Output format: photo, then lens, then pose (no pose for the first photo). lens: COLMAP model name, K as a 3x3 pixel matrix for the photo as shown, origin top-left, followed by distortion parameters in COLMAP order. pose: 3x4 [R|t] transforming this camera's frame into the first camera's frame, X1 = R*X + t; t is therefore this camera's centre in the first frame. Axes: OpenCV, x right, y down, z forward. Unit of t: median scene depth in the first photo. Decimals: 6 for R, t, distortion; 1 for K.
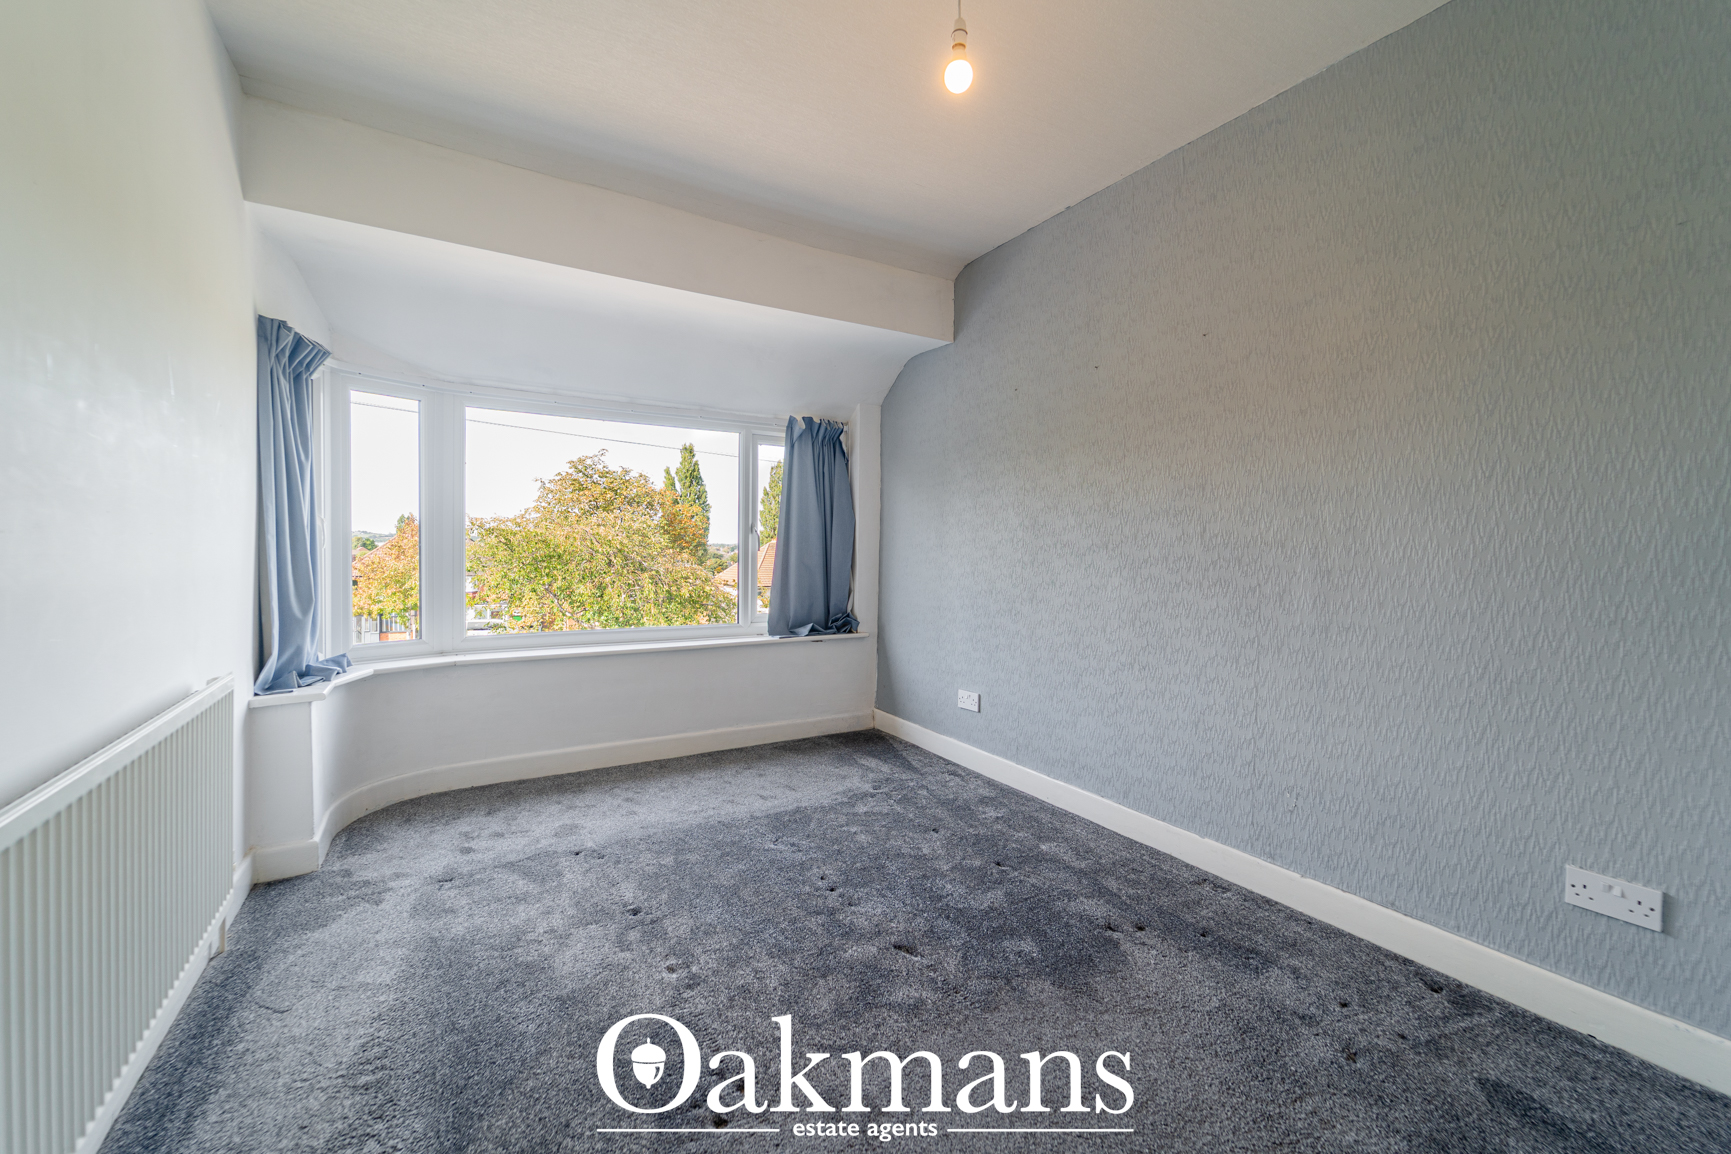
lens RADIAL K [[697.0, 0, 863.5], [0, 697.0, 569.2], [0, 0, 1]] dist [0.003524, -0.002592]
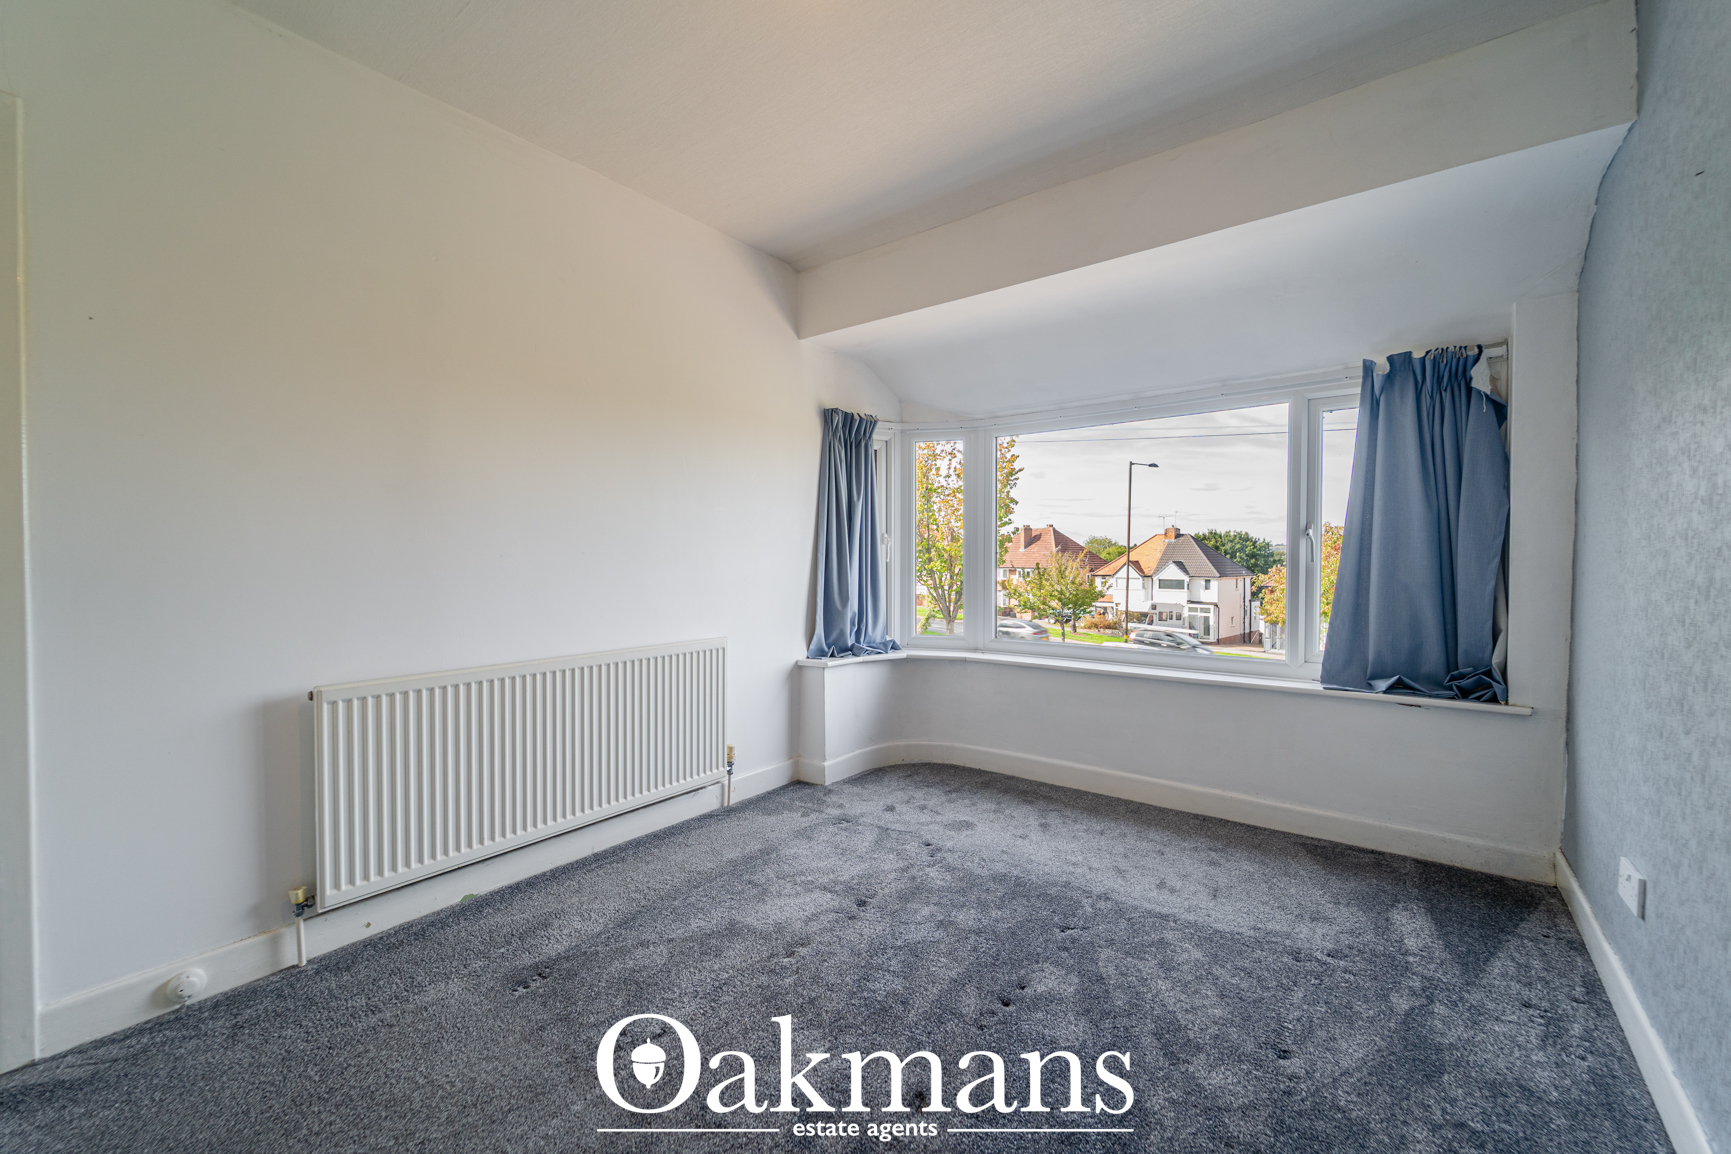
lens RADIAL K [[697.0, 0, 863.5], [0, 697.0, 569.2], [0, 0, 1]] dist [0.003524, -0.002592]
pose [[0.371045, 0.006828, -0.928590, 0.422099], [-0.021906, 0.999759, -0.001401, -0.009870], [0.928357, 0.020861, 0.371105, 0.386720]]
